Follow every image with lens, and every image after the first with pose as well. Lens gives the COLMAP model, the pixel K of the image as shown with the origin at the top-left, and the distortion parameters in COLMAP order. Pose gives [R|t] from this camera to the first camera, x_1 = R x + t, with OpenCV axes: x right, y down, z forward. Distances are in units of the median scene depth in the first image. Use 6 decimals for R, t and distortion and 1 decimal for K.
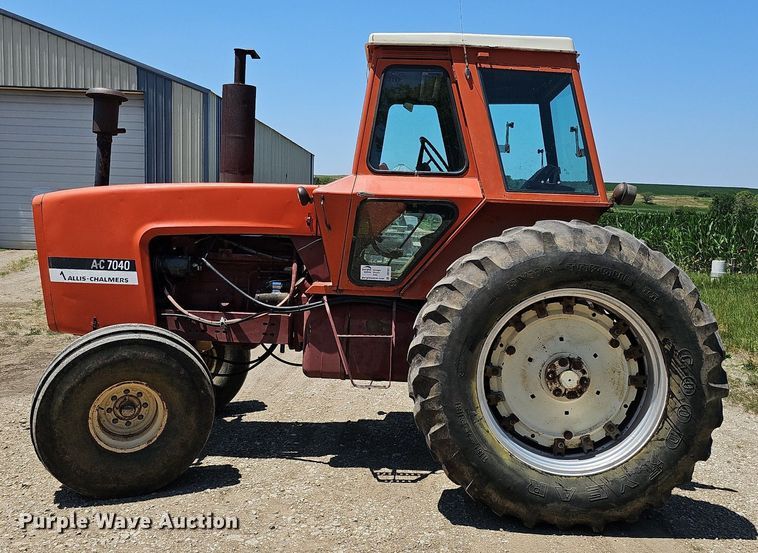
lens RADIAL K [[646.9, 0, 390.2], [0, 646.9, 260.2], [0, 0, 1]] dist [0.079650, -0.099864]
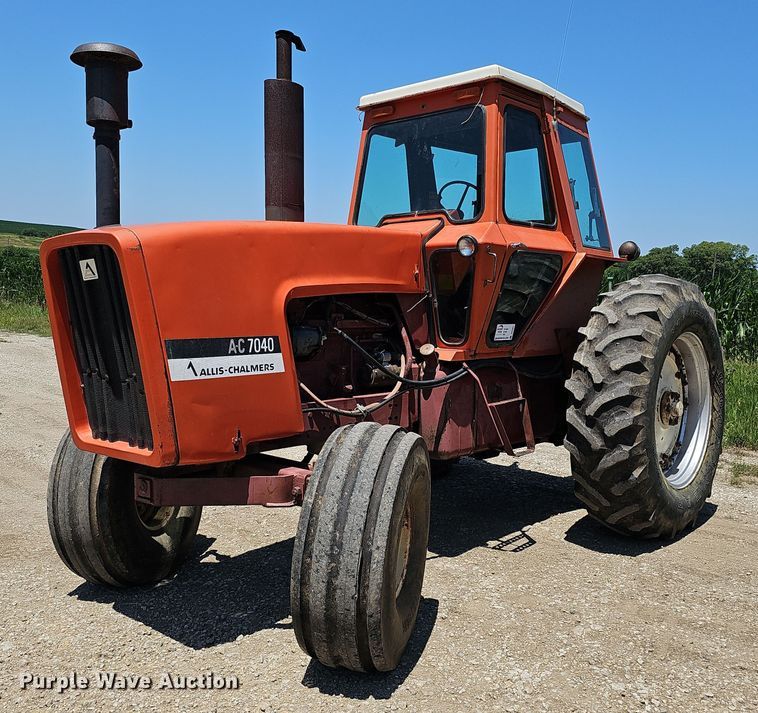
lens RADIAL K [[783.5, 0, 379.0], [0, 783.5, 356.5], [0, 0, 1]] dist [0.016254, 0.007623]
pose [[0.632556, -0.084745, 0.769864, -1.135985], [0.040778, 0.996261, 0.076161, -0.043128], [-0.773440, -0.016783, 0.633647, 0.498289]]
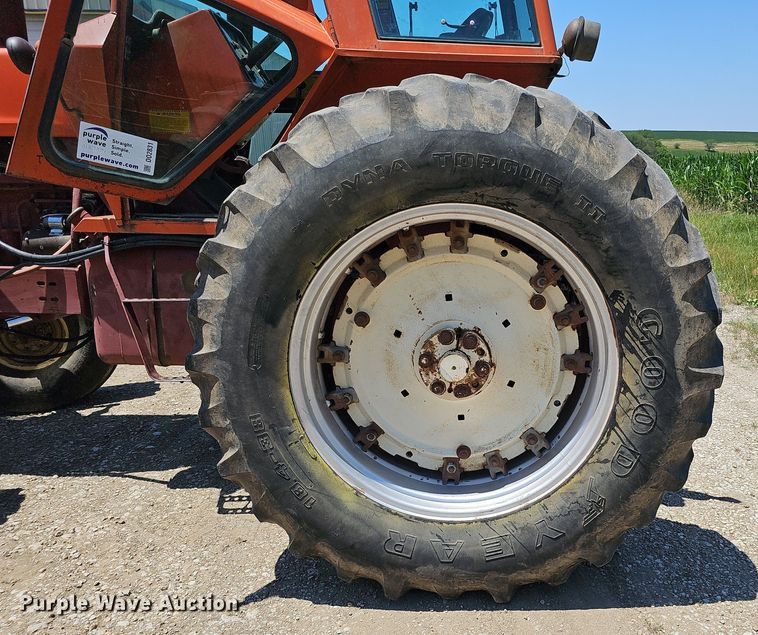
lens RADIAL K [[616.6, 0, 471.6], [0, 616.6, 353.6], [0, 0, 1]] dist [0.083649, -0.097645]
pose [[0.999429, -0.029140, 0.017084, 0.272323], [0.024795, 0.976337, 0.214826, 0.052556], [-0.022940, -0.214280, 0.976503, 0.452192]]
